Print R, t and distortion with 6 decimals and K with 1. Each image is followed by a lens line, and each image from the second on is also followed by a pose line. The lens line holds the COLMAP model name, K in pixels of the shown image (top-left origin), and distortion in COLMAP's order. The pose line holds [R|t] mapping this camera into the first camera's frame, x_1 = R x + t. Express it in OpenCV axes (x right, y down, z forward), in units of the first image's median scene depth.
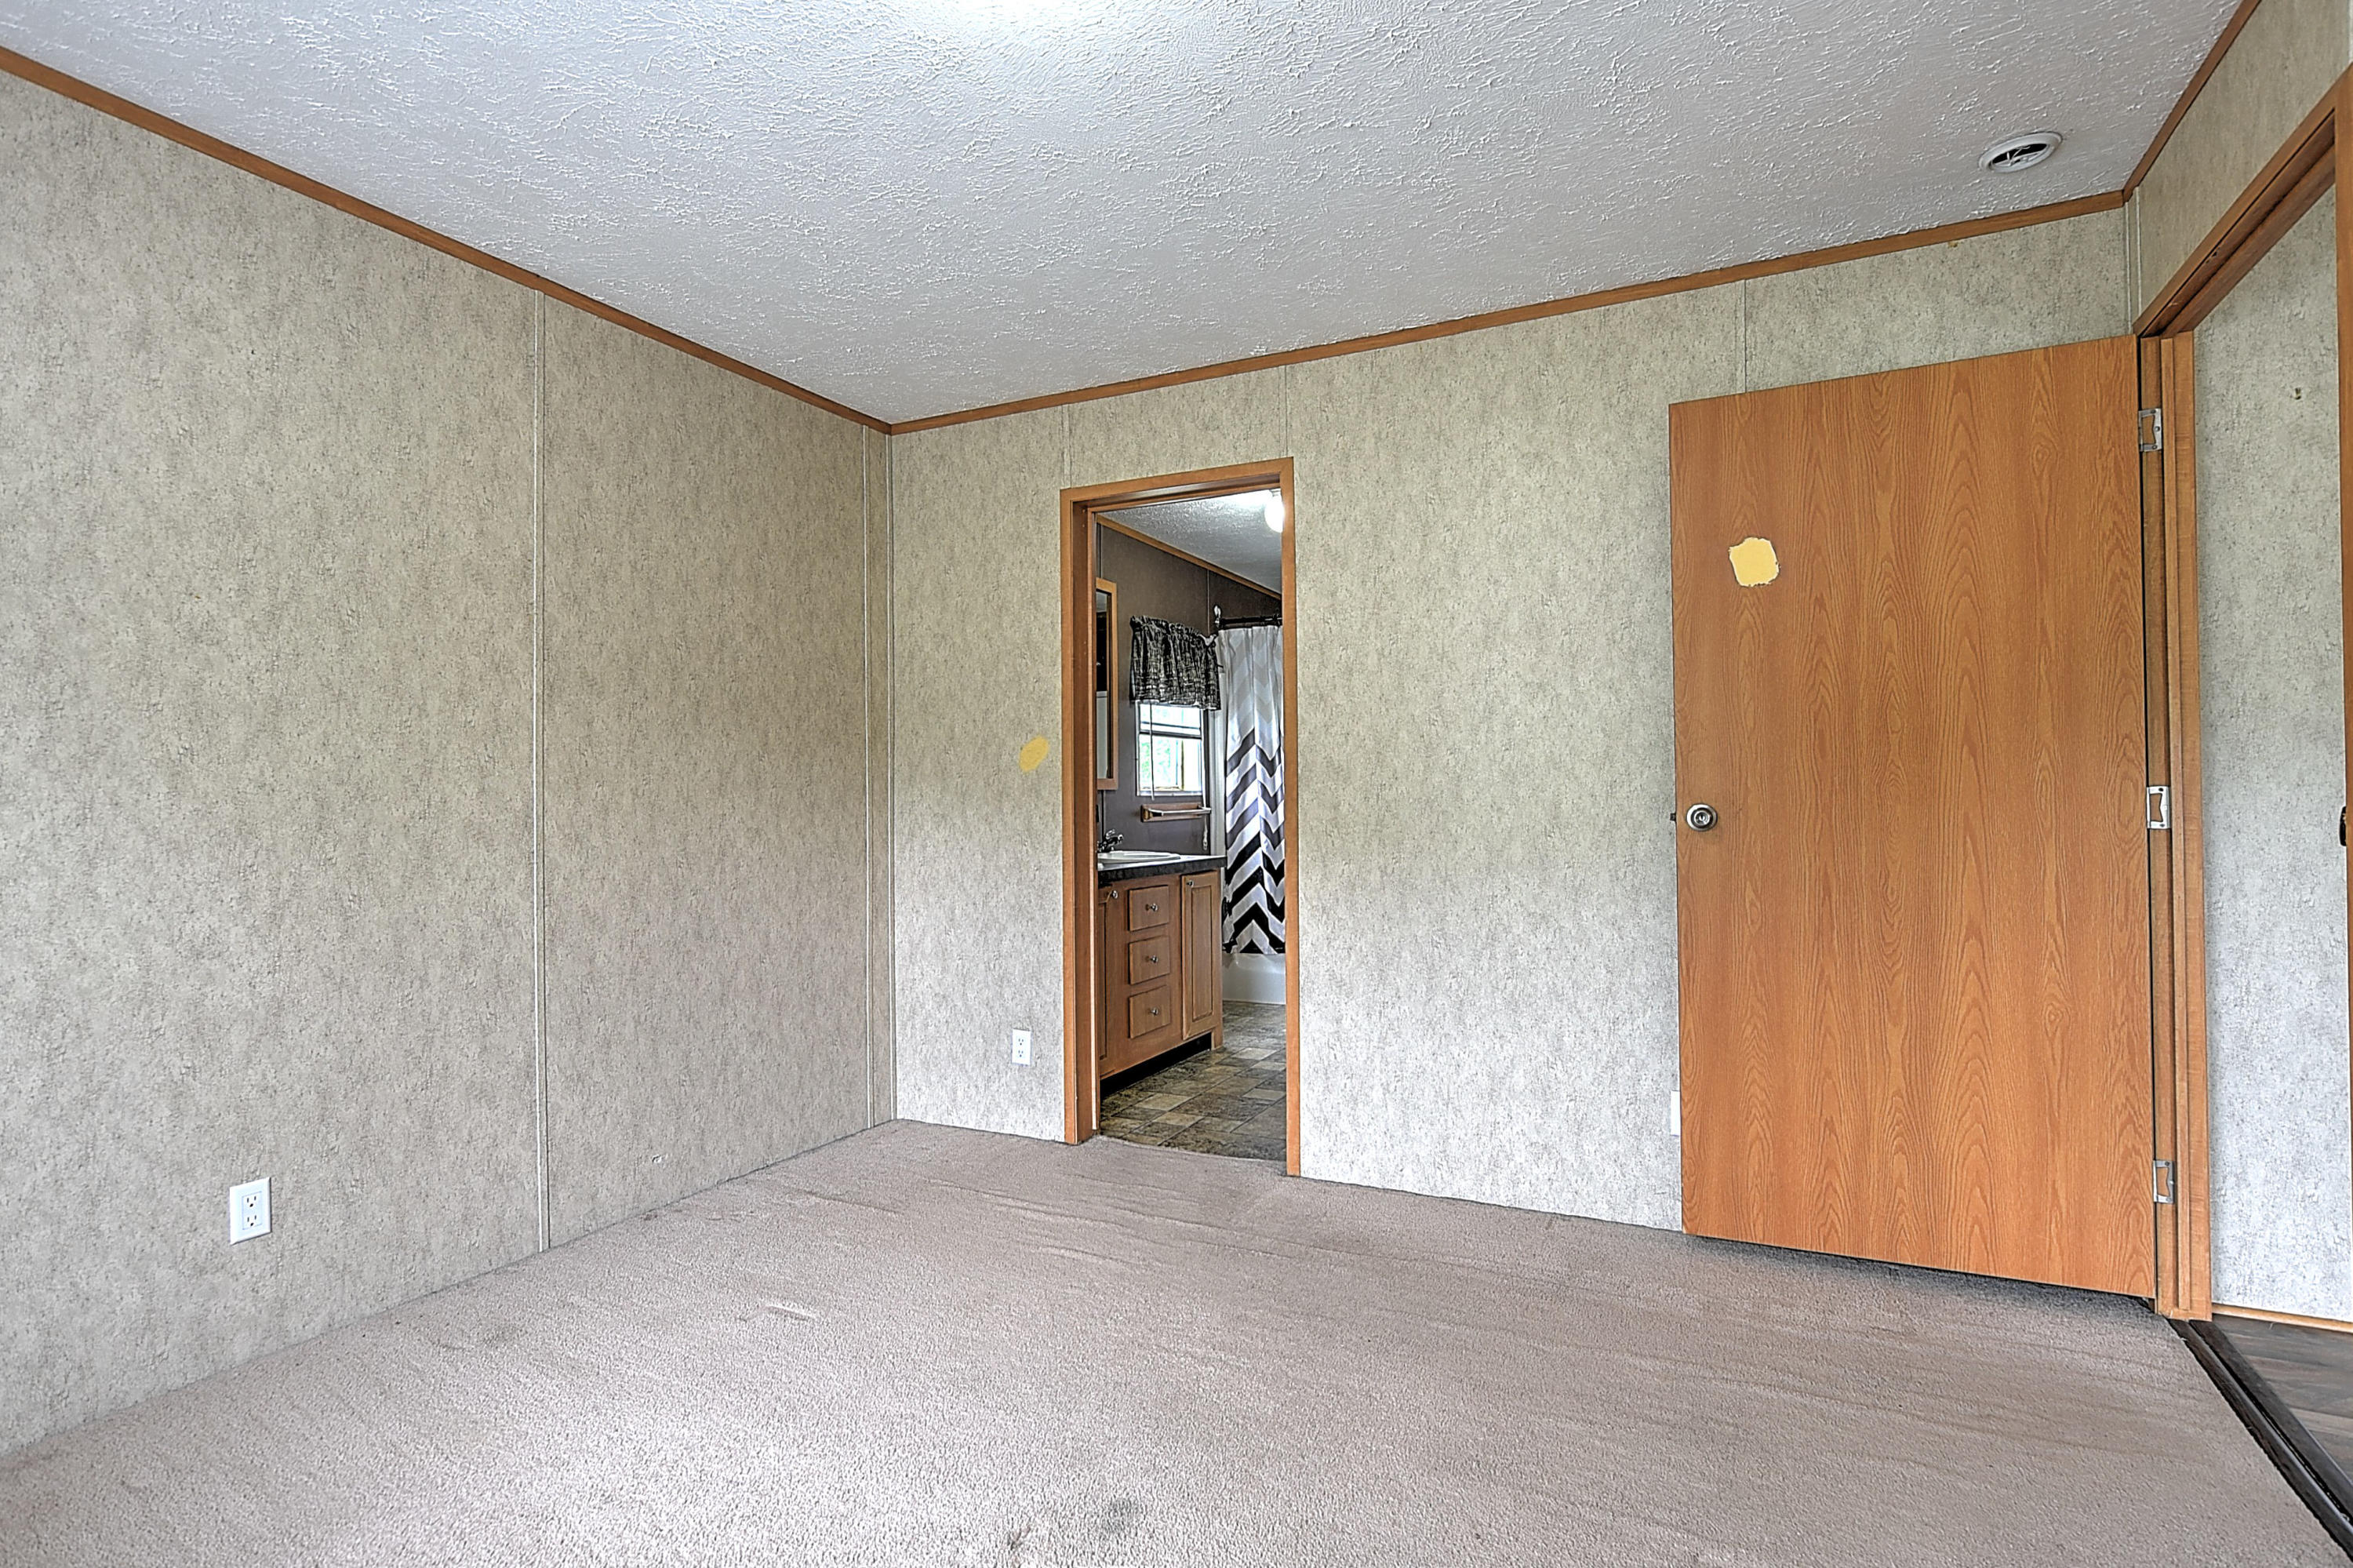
lens RADIAL K [[1170.7, 0, 1170.9], [0, 1170.7, 787.6], [0, 0, 1]] dist [-0.016621, 0.005857]
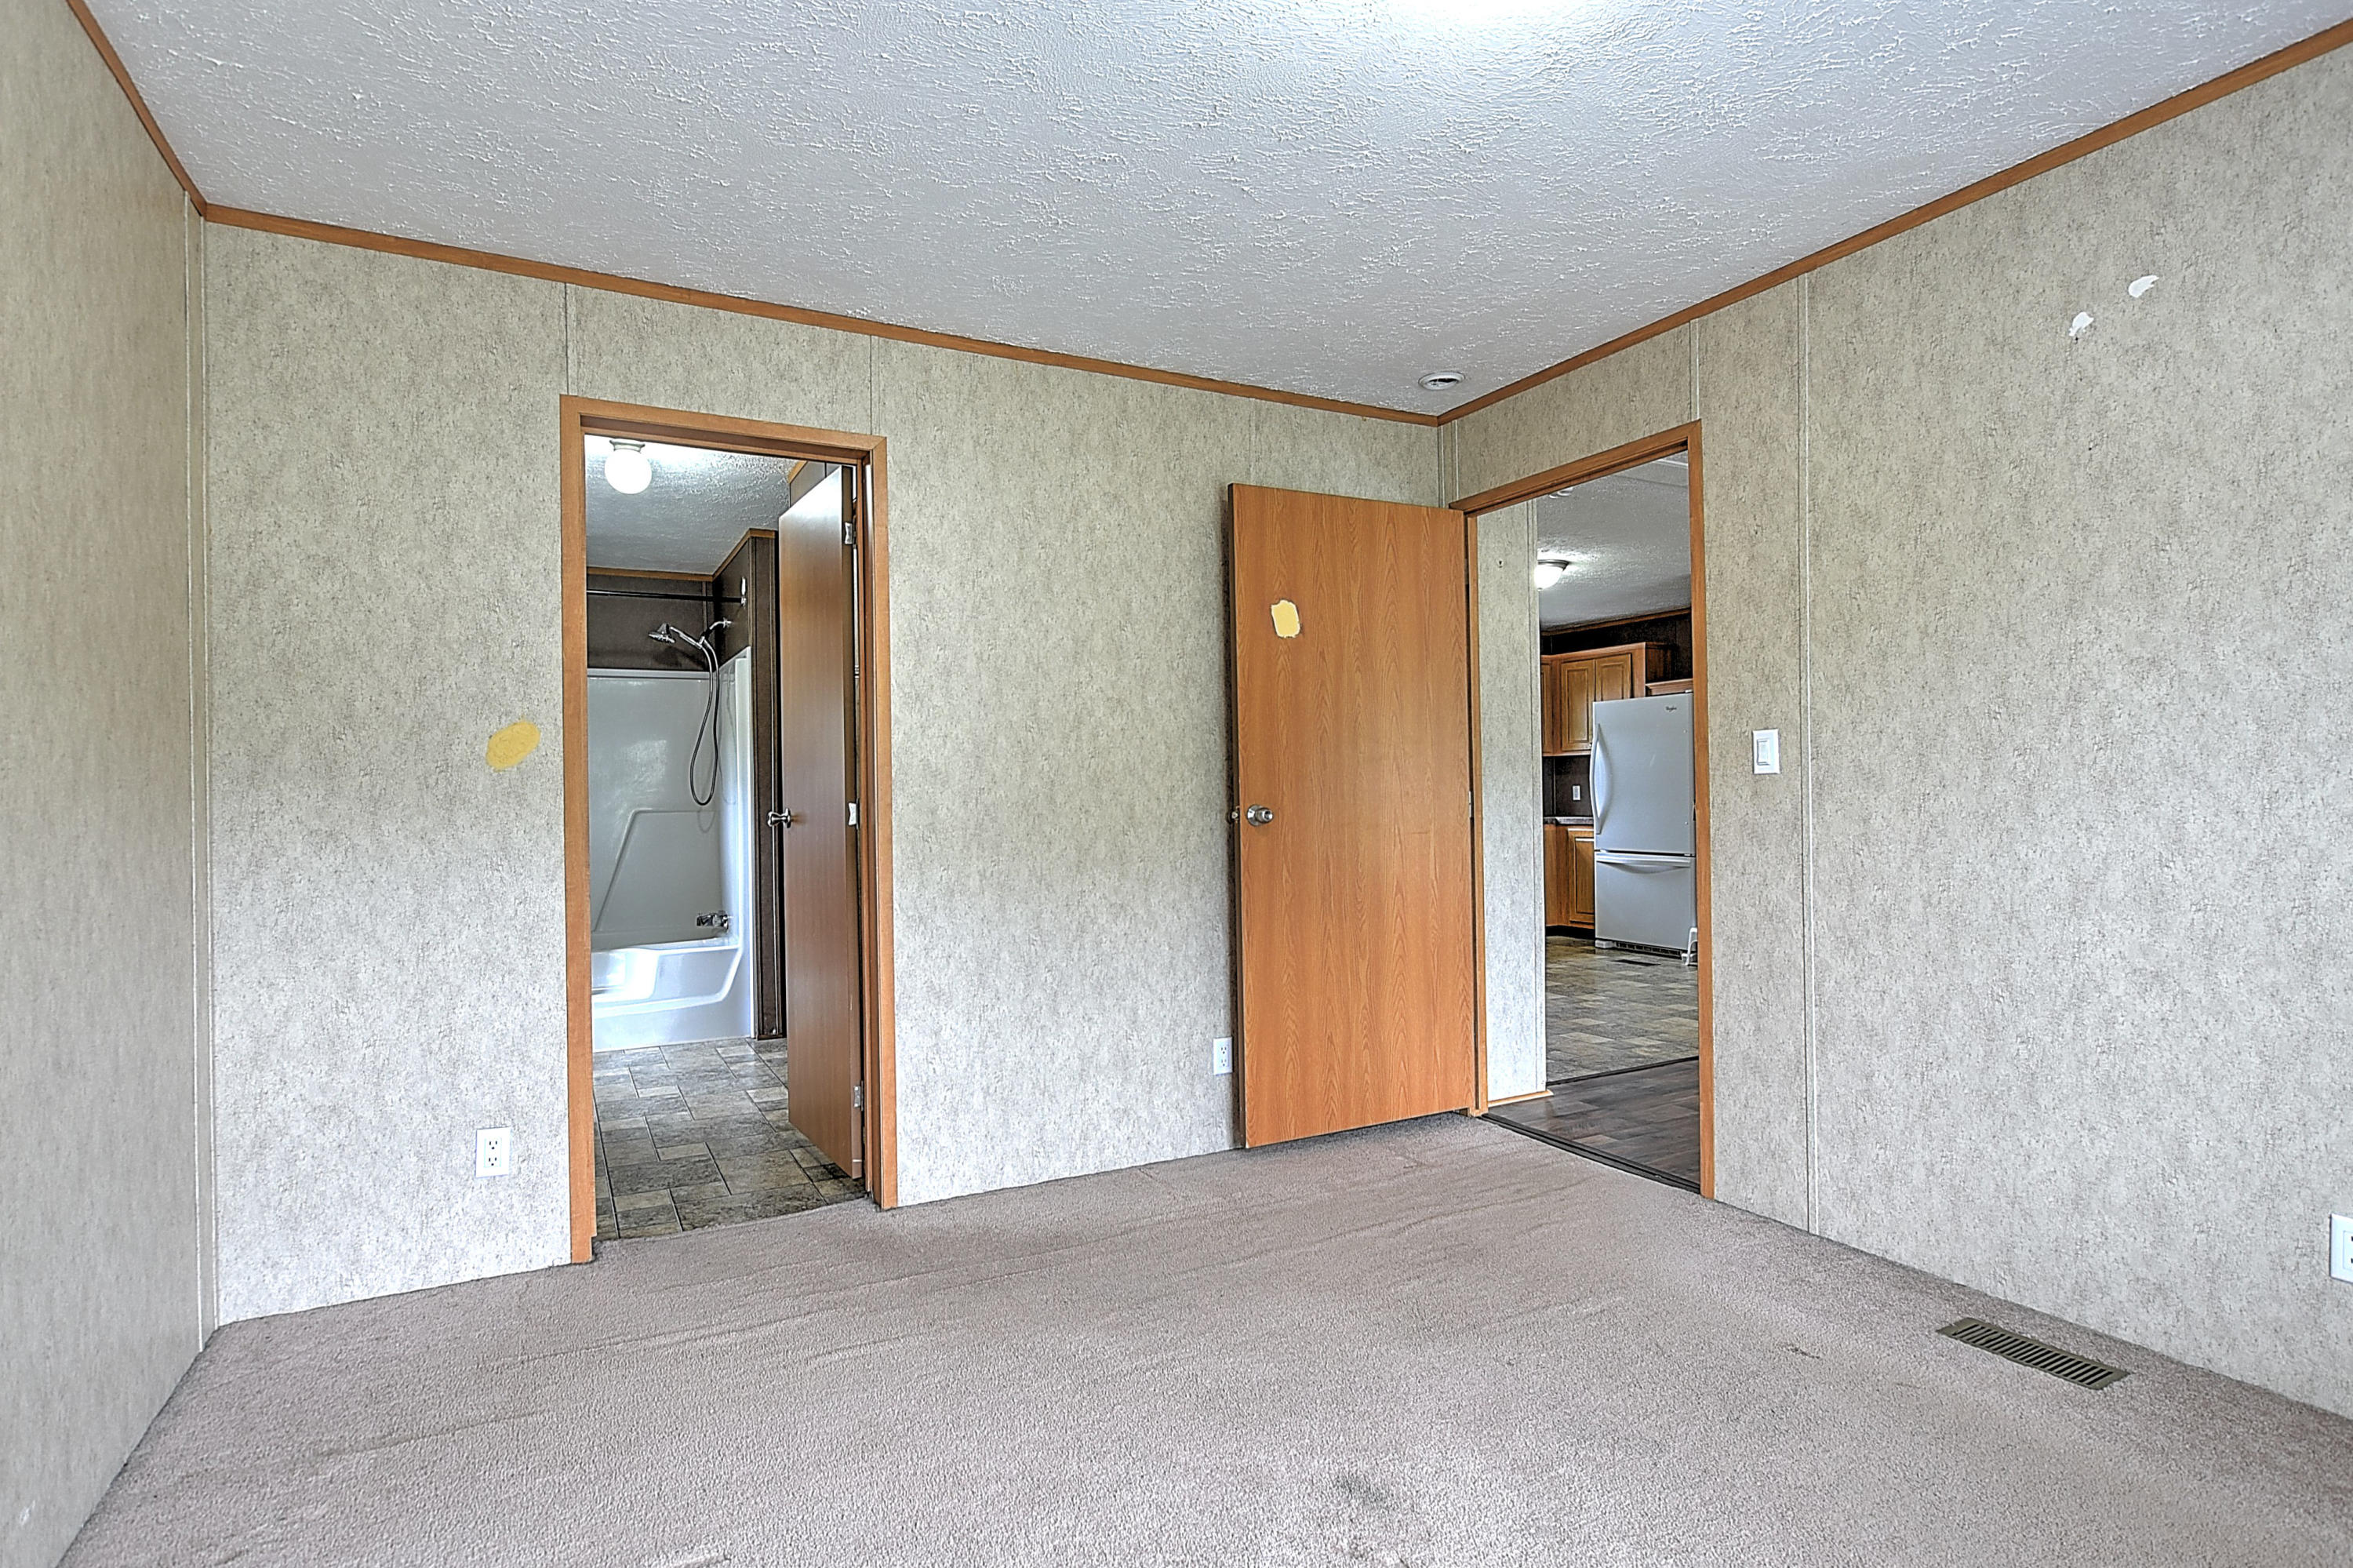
lens RADIAL K [[1170.7, 0, 1166.8], [0, 1170.7, 782.6], [0, 0, 1]] dist [-0.016621, 0.005857]
pose [[0.587376, 0.008836, 0.809266, -0.463543], [0.000252, 0.999938, -0.011101, 0.003066], [-0.809314, 0.006725, 0.587337, 0.244056]]
